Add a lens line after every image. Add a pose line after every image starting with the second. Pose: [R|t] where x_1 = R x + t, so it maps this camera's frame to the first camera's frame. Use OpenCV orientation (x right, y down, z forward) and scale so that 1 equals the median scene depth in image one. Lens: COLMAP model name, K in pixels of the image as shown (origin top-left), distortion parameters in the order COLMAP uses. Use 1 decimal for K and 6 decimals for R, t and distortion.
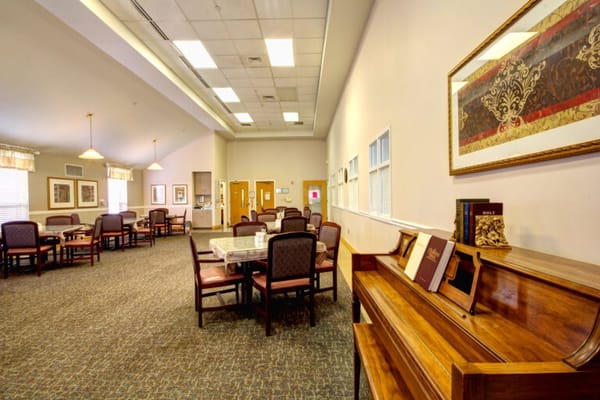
lens RADIAL K [[292.8, 0, 299.6], [0, 292.8, 202.1], [0, 0, 1]] dist [-0.002120, -0.000236]
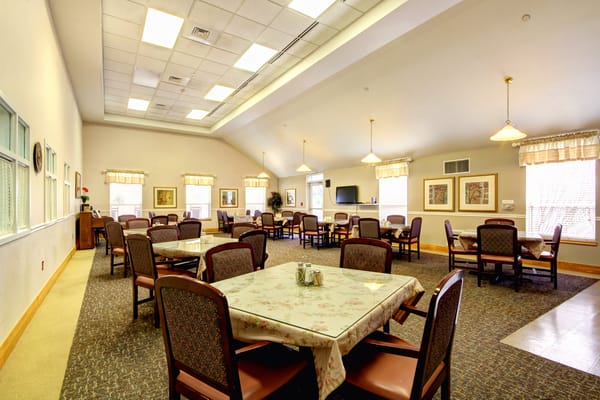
lens RADIAL K [[292.8, 0, 298.5], [0, 292.8, 199.9], [0, 0, 1]] dist [-0.002120, -0.000236]
pose [[-0.777204, -0.002299, -0.629245, 0.125436], [-0.002323, 0.999997, -0.000785, -0.010468], [0.629245, 0.000852, -0.777207, 1.415695]]
